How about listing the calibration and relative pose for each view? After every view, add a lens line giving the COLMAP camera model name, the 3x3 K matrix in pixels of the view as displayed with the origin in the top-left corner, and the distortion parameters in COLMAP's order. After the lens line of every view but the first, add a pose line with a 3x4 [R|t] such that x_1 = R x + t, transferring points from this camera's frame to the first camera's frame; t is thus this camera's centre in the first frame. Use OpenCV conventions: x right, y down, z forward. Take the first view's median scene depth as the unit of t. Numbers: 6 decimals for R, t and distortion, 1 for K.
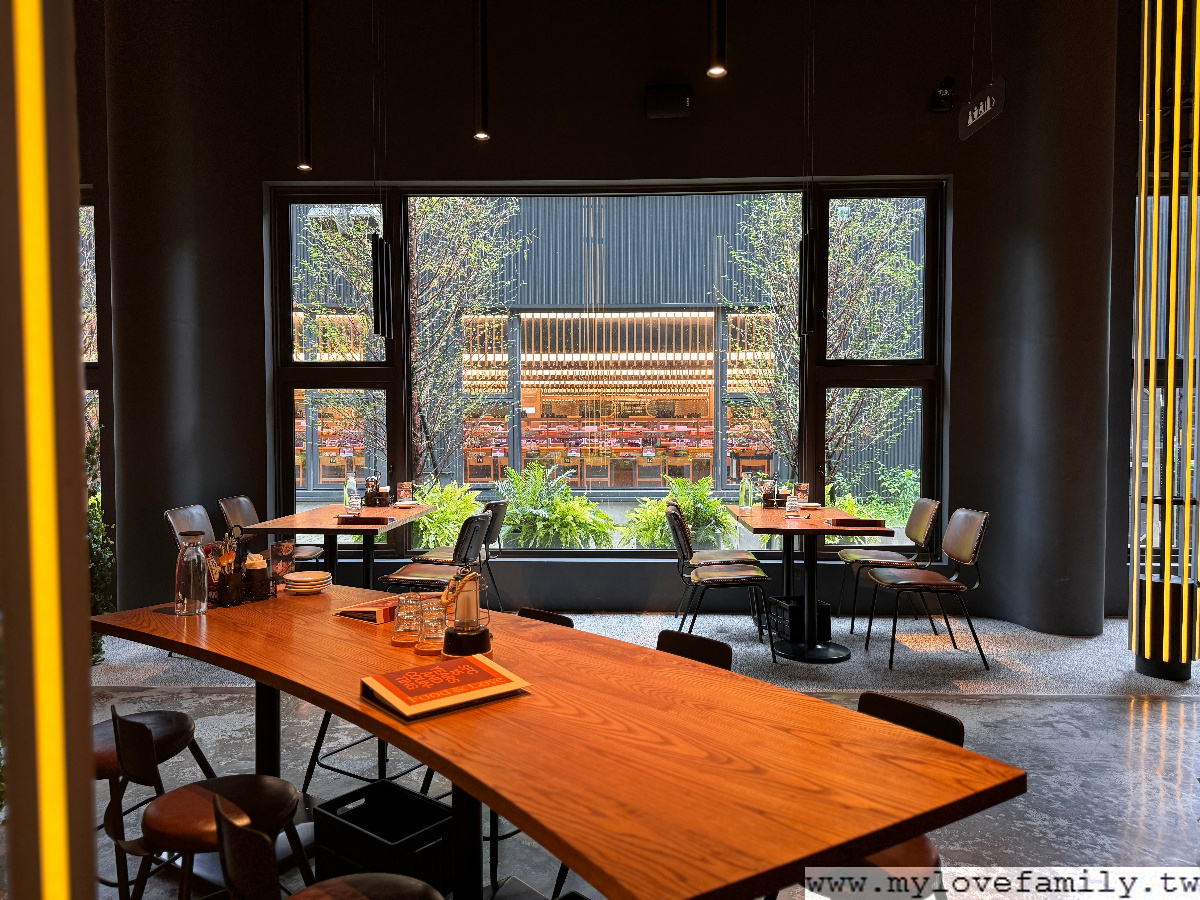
lens RADIAL K [[837.6, 0, 600.0], [0, 837.6, 450.0], [0, 0, 1]] dist [0.150510, -0.288289]
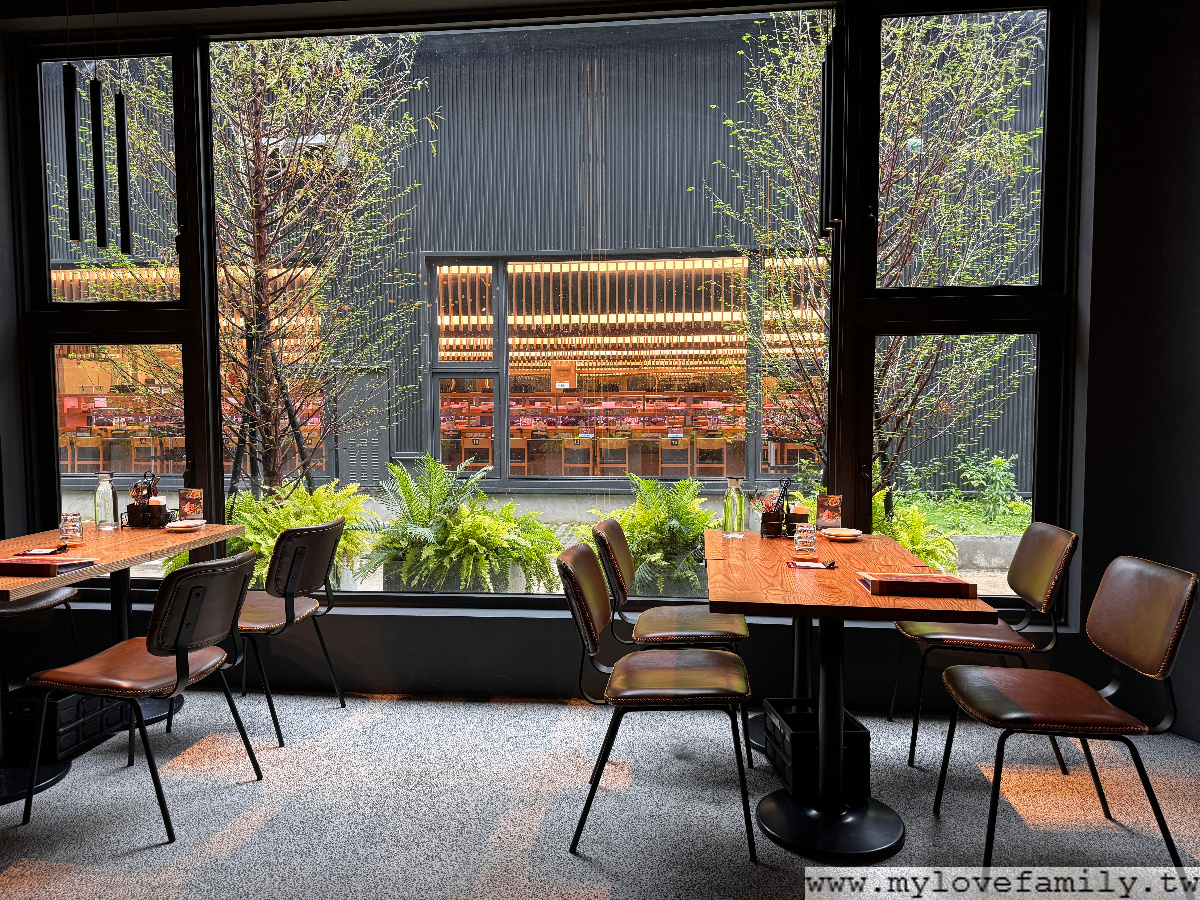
lens RADIAL K [[837.0, 0, 600.0], [0, 837.0, 450.0], [0, 0, 1]] dist [0.069184, -0.082545]
pose [[0.996580, 0.004576, -0.082504, 0.120367], [-0.002688, 0.999732, 0.022979, -0.005527], [0.082587, -0.022679, 0.996326, 0.378177]]
